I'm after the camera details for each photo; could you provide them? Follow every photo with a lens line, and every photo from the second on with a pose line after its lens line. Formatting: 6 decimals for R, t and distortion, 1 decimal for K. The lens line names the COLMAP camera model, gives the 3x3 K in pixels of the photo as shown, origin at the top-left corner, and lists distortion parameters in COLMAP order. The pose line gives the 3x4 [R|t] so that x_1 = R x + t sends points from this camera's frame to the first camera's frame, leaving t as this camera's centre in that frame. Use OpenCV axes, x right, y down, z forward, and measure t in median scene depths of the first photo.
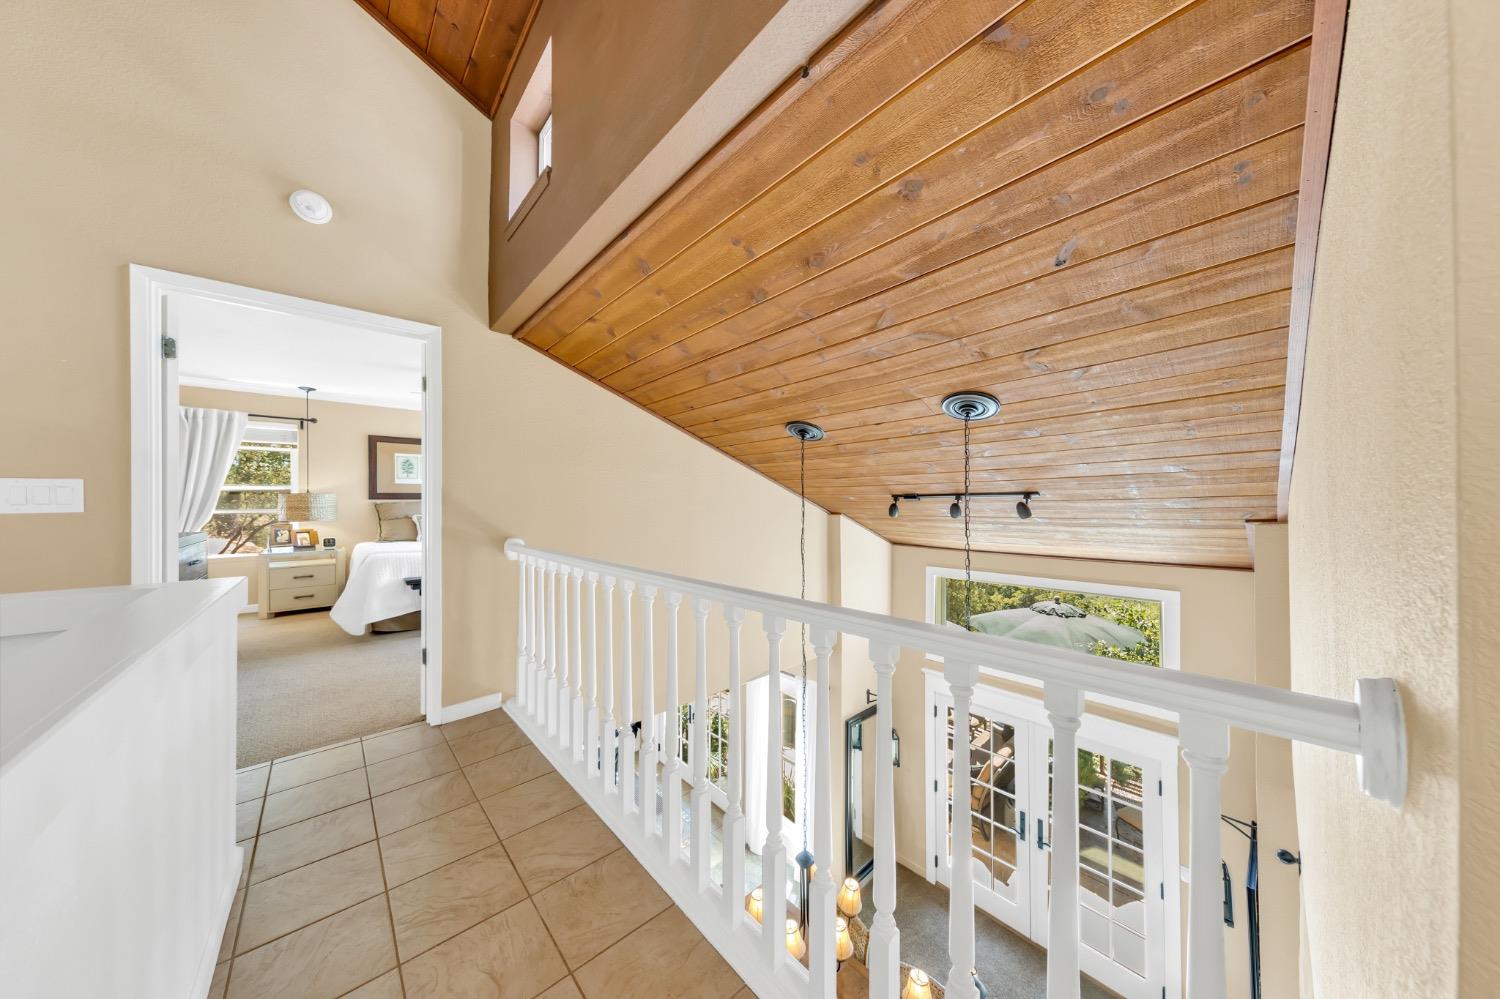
lens RADIAL K [[471.7, 0, 751.6], [0, 471.7, 506.2], [0, 0, 1]] dist [0.000297, 0.000009]
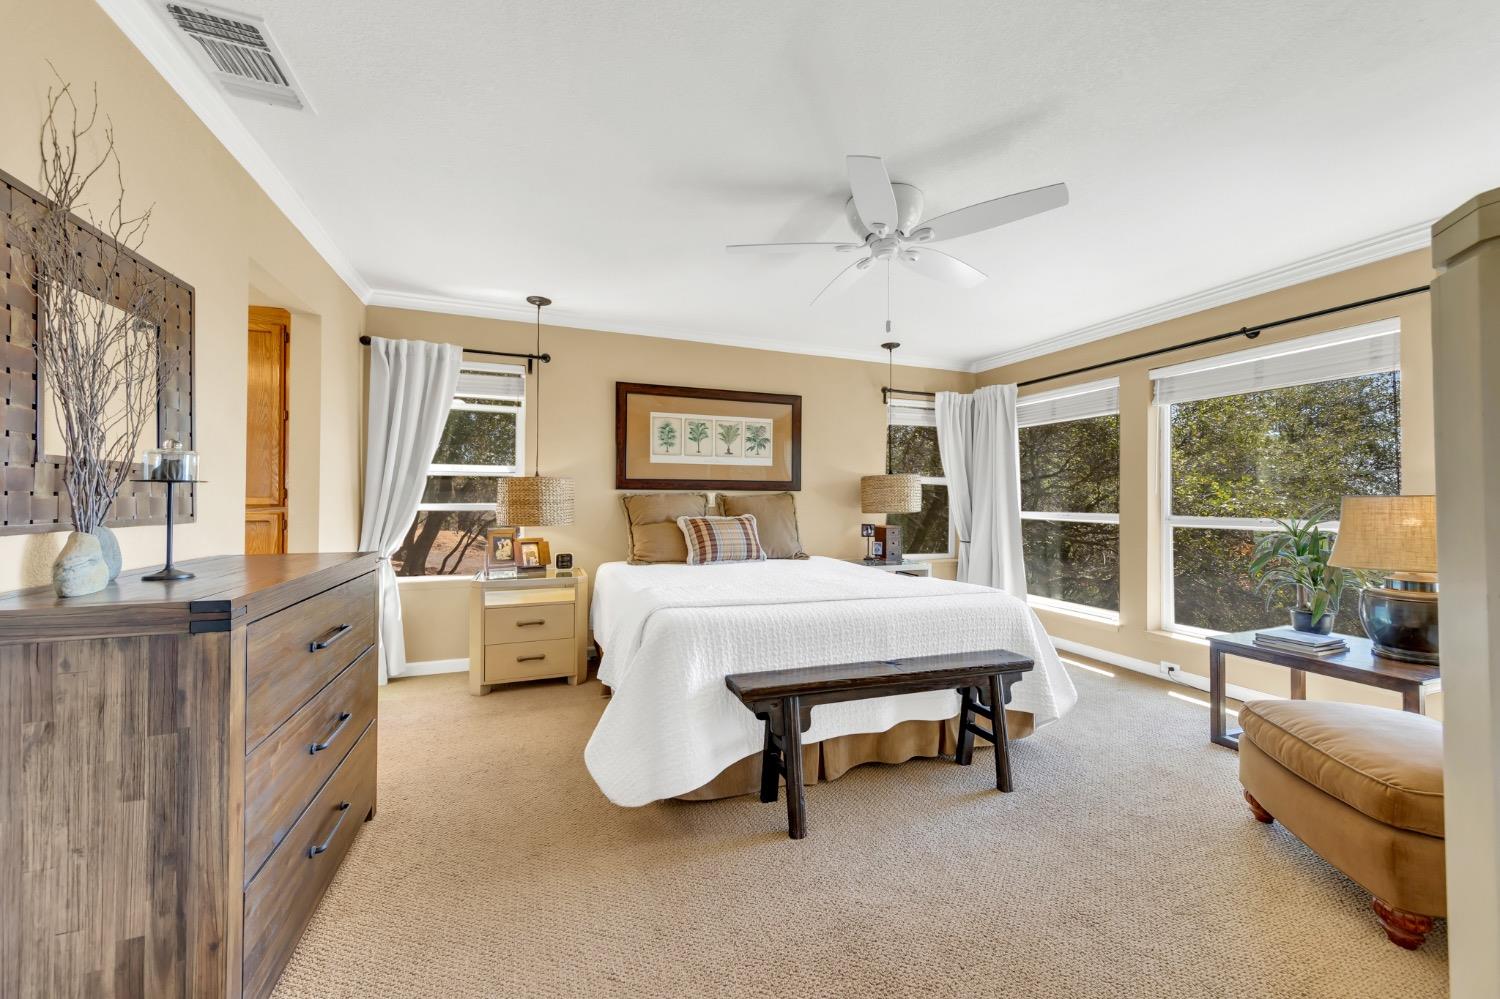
lens RADIAL K [[591.7, 0, 755.2], [0, 591.7, 502.5], [0, 0, 1]] dist [0.002780, 0.000124]
pose [[0.926777, 0.010737, -0.375458, -0.406238], [-0.011910, 0.999929, -0.000804, 0.000997], [0.375423, 0.005217, 0.926839, 0.412709]]
